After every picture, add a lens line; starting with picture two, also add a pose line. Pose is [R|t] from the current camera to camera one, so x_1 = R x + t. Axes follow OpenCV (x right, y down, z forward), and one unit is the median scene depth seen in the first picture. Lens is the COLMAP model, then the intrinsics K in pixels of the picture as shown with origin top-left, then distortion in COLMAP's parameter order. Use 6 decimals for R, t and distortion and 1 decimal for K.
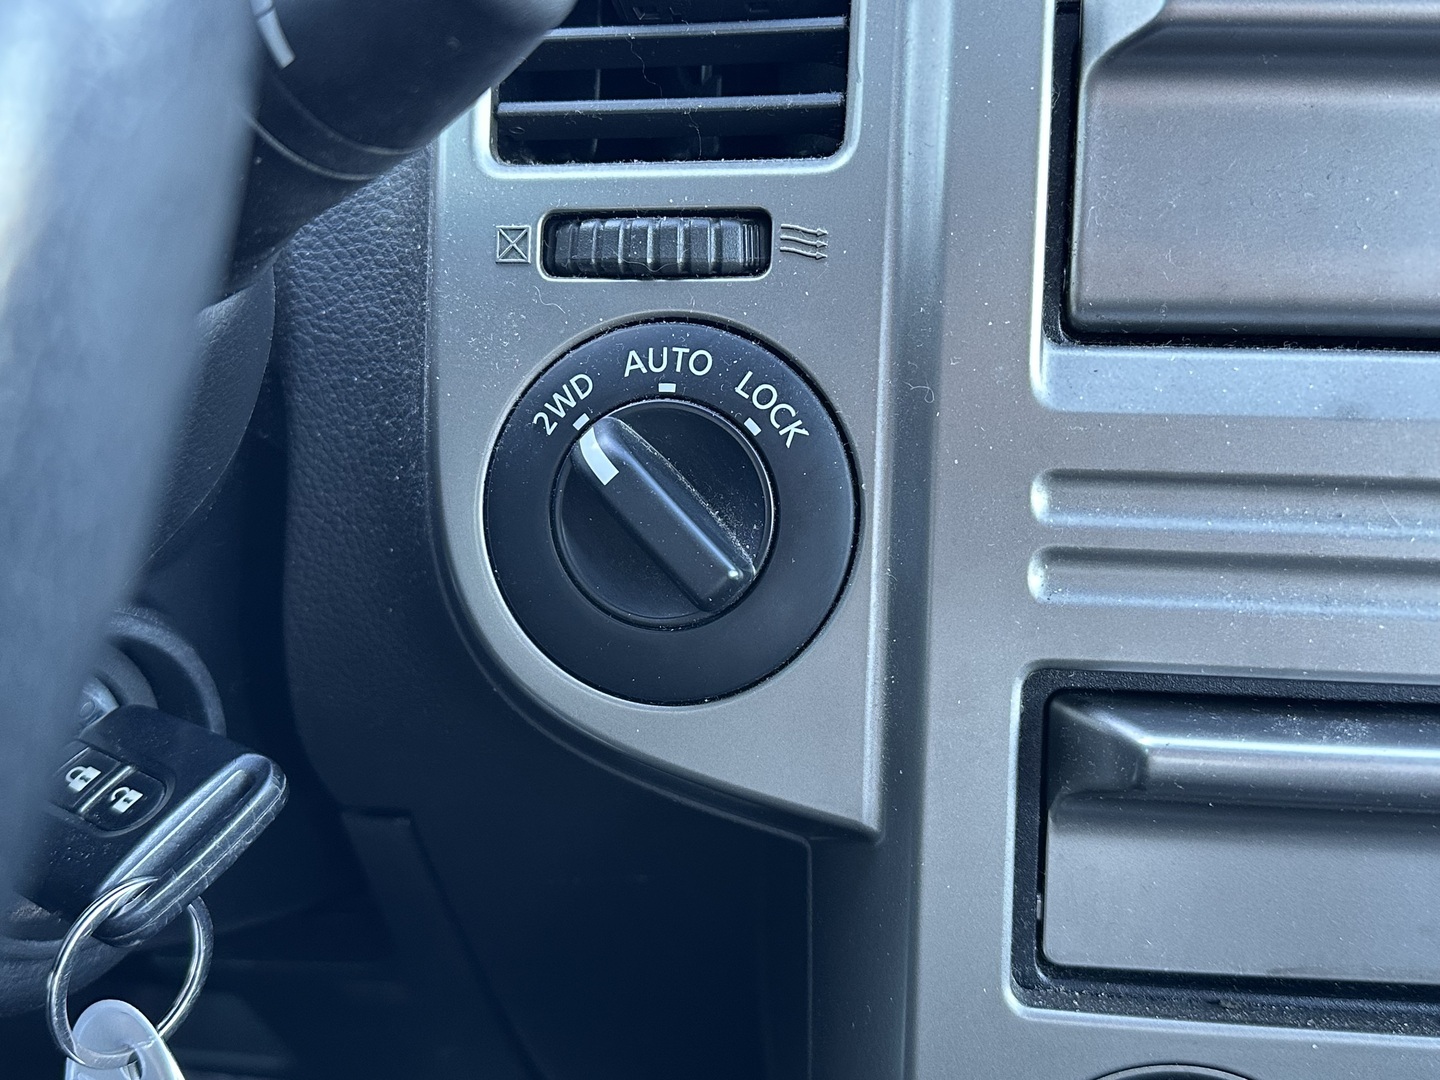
lens RADIAL K [[1478.3, 0, 720.0], [0, 1478.3, 540.0], [0, 0, 1]] dist [0.177770, -0.452412]
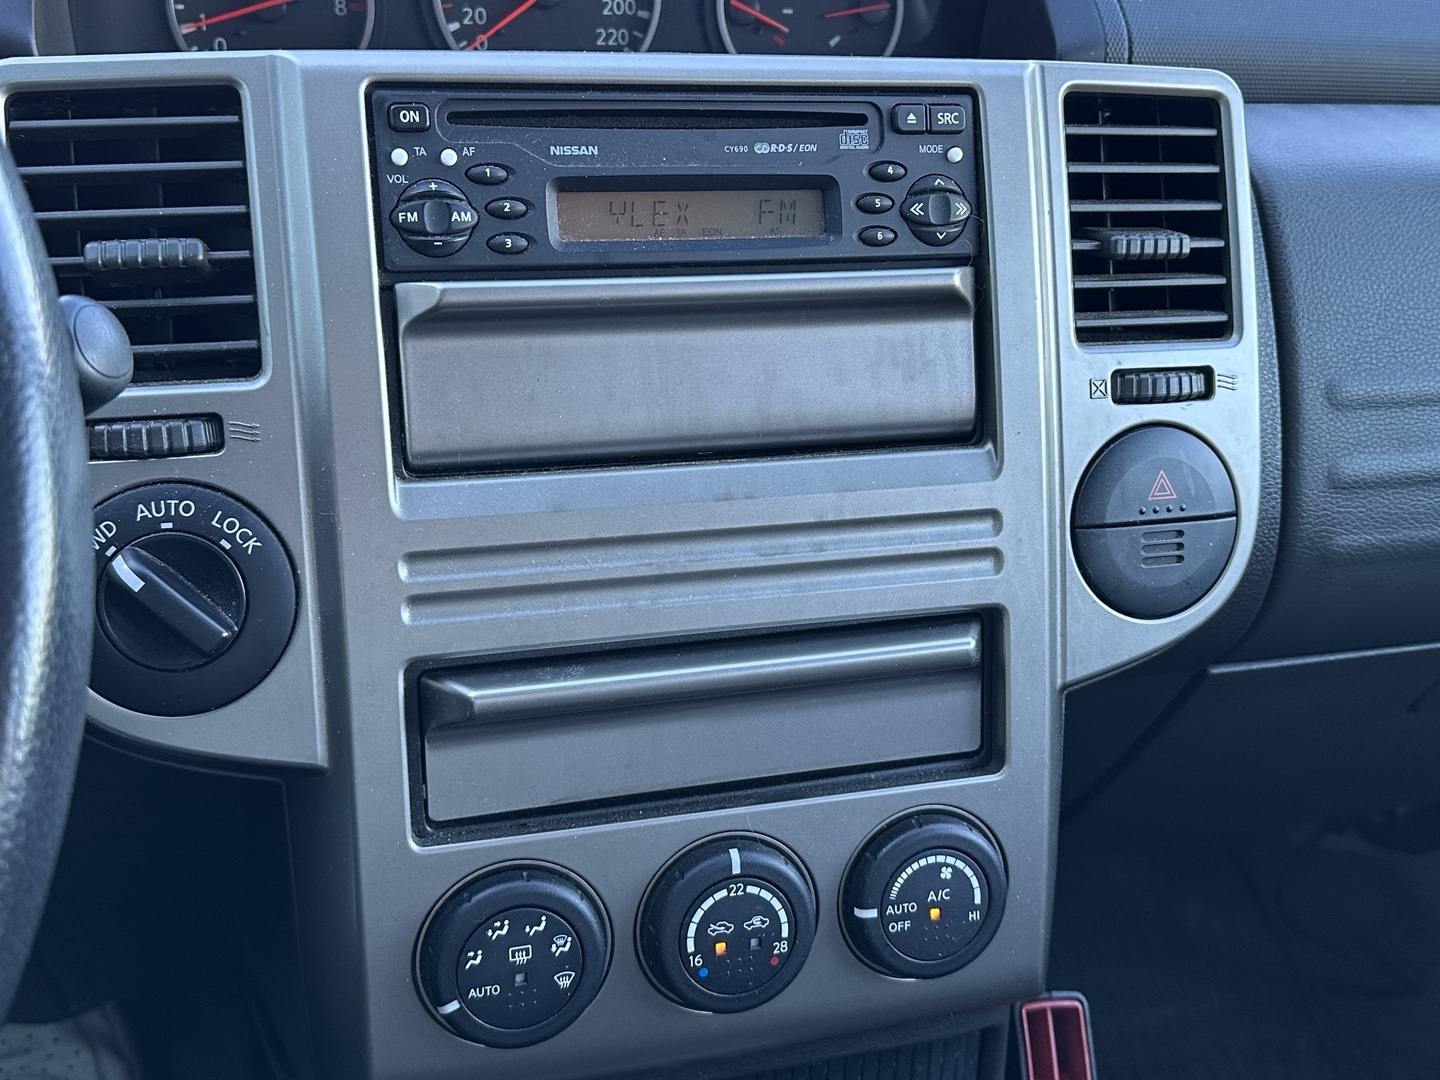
lens RADIAL K [[1478.3, 0, 720.0], [0, 1478.3, 540.0], [0, 0, 1]] dist [0.177770, -0.452412]
pose [[0.915154, -0.113000, 0.386941, -0.120274], [0.084410, 0.992344, 0.090159, -0.185365], [-0.394167, -0.049848, 0.917686, -0.763539]]
